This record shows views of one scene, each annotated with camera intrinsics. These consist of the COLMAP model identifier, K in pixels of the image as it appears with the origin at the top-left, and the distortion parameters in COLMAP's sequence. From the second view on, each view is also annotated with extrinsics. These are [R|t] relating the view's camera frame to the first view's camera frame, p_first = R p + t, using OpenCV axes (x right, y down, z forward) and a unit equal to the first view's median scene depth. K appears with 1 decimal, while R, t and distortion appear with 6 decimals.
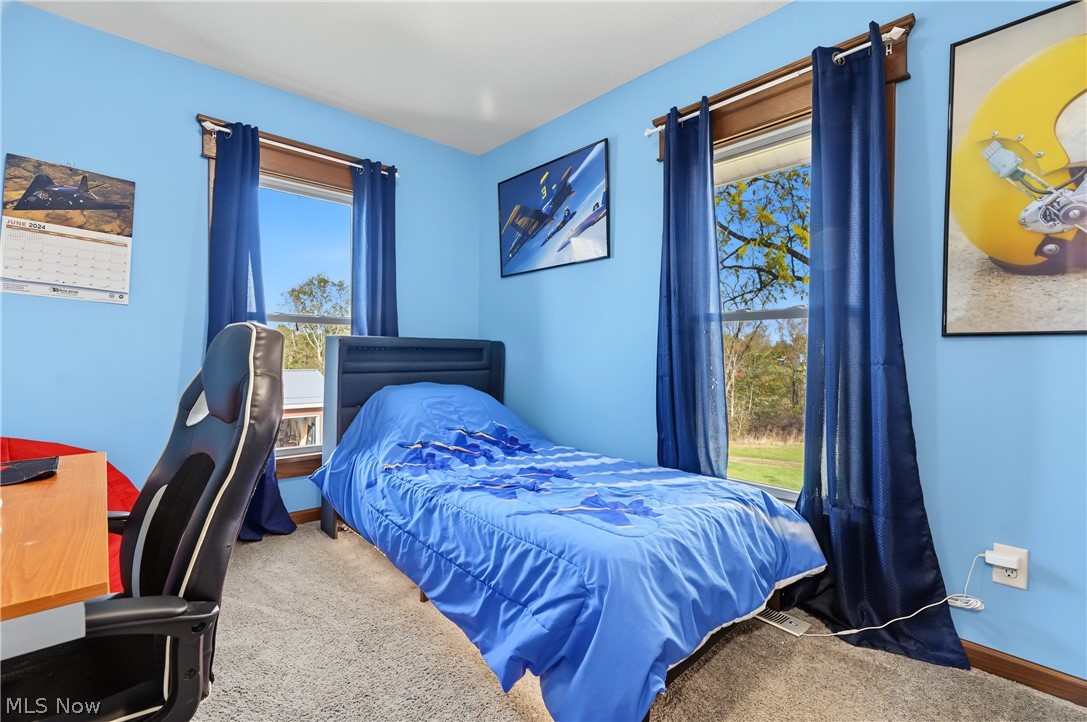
lens RADIAL K [[494.1, 0, 538.2], [0, 494.1, 363.9], [0, 0, 1]] dist [-0.003138, -0.000551]
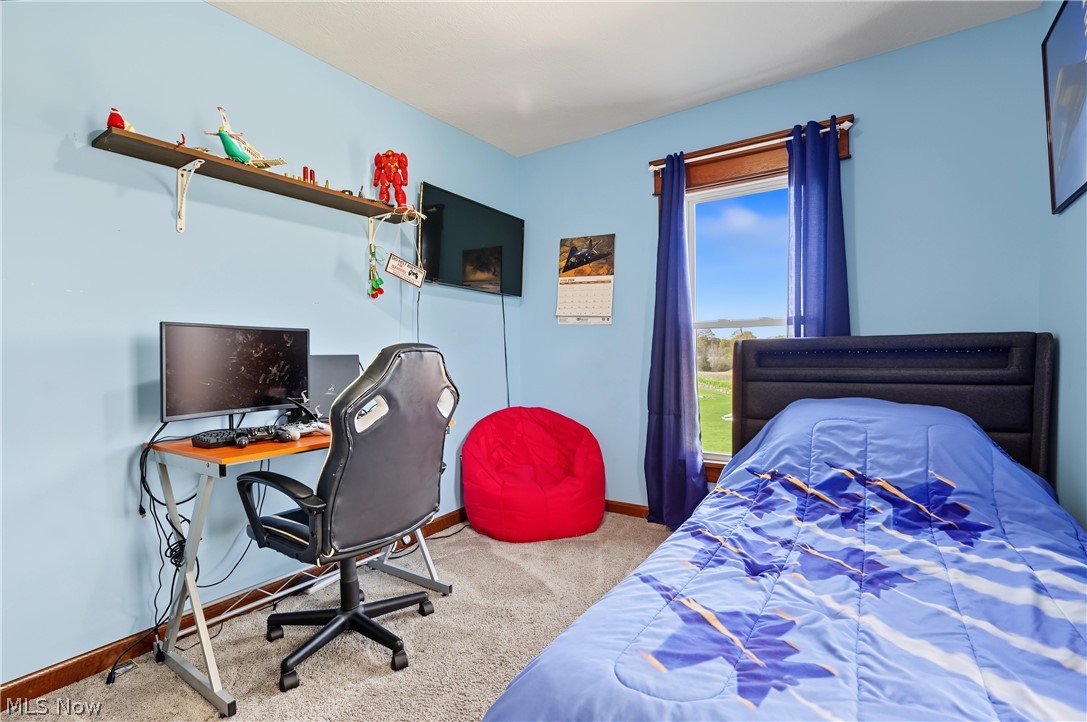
lens RADIAL K [[505.1, 0, 543.0], [0, 505.1, 355.4], [0, 0, 1]] dist [-0.008611, -0.000068]
pose [[0.228370, -0.016703, -0.973431, 0.489032], [-0.010586, 0.999751, -0.019638, -0.006074], [0.973517, 0.014789, 0.228136, 0.507084]]
